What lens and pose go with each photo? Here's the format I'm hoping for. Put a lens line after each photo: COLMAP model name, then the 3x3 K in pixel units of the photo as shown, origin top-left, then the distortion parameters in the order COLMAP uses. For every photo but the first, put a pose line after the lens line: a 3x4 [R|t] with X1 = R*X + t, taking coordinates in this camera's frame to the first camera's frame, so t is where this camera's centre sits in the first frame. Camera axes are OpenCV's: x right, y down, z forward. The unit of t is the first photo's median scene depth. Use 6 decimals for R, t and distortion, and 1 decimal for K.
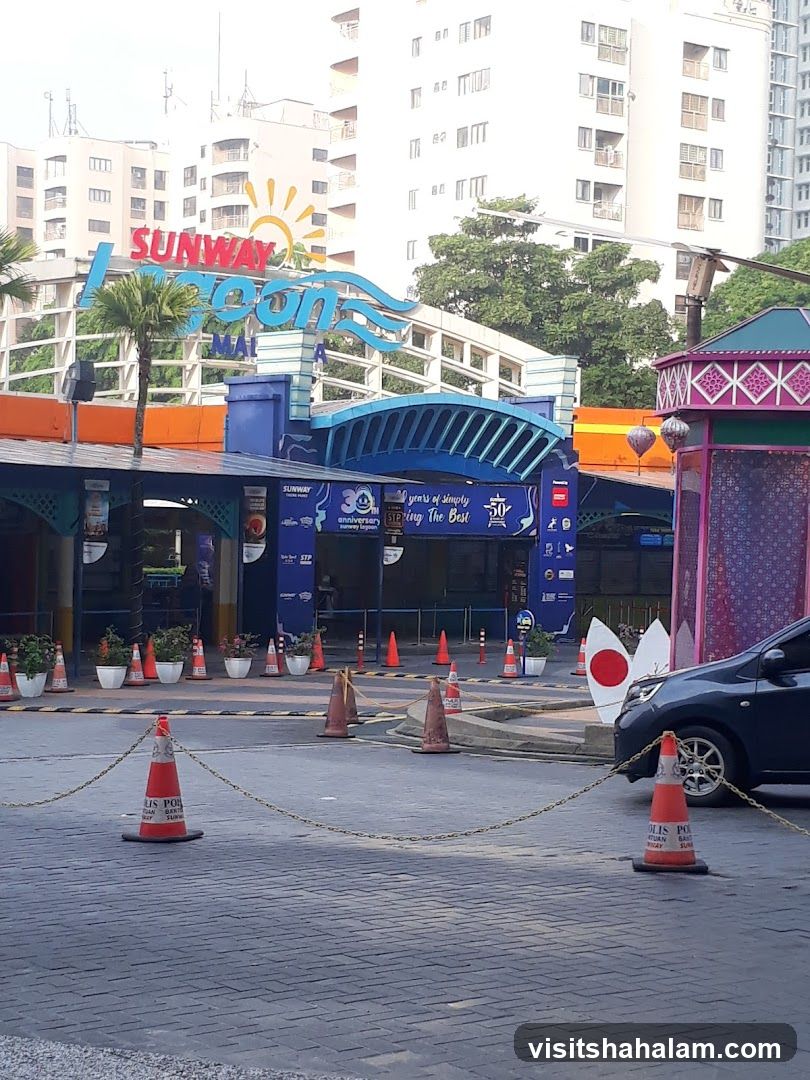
lens RADIAL K [[1837.2, 0, 405.0], [0, 1837.2, 540.0], [0, 0, 1]] dist [0.044004, 0.033452]
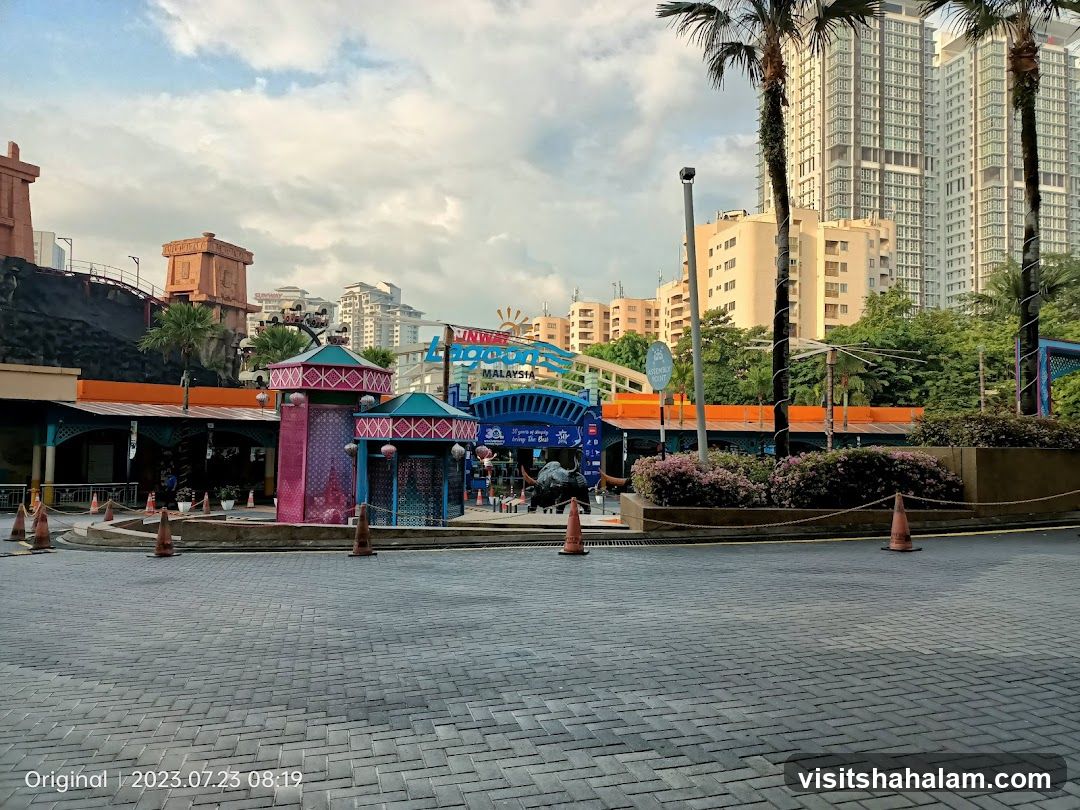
lens RADIAL K [[711.5, 0, 540.0], [0, 711.5, 405.0], [0, 0, 1]] dist [0.002624, 0.001227]
pose [[0.947639, -0.024554, -0.318399, 0.315235], [0.003357, 0.997751, -0.066953, 0.004665], [0.319327, 0.062378, 0.945590, 0.102540]]
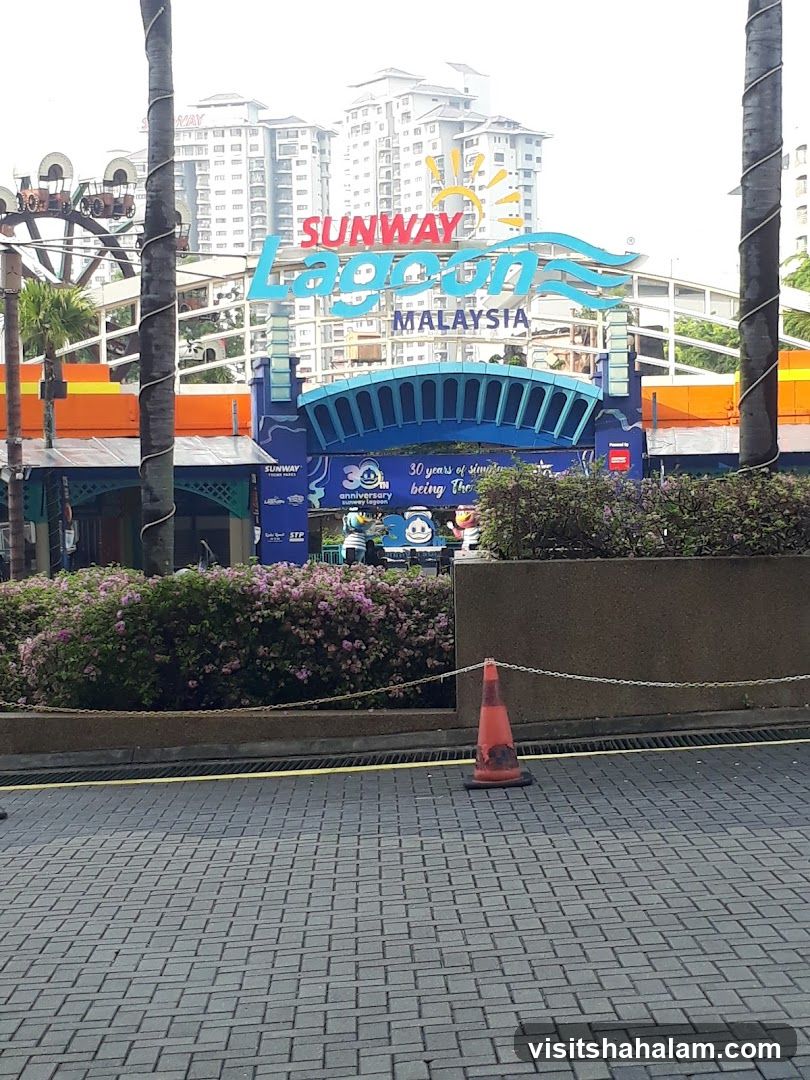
lens RADIAL K [[1837.2, 0, 405.0], [0, 1837.2, 540.0], [0, 0, 1]] dist [0.044004, 0.033452]
pose [[0.846276, -0.020418, -0.532353, 0.490712], [0.035926, 0.999178, 0.018788, -0.004200], [0.531531, -0.035025, 0.846314, 0.147646]]
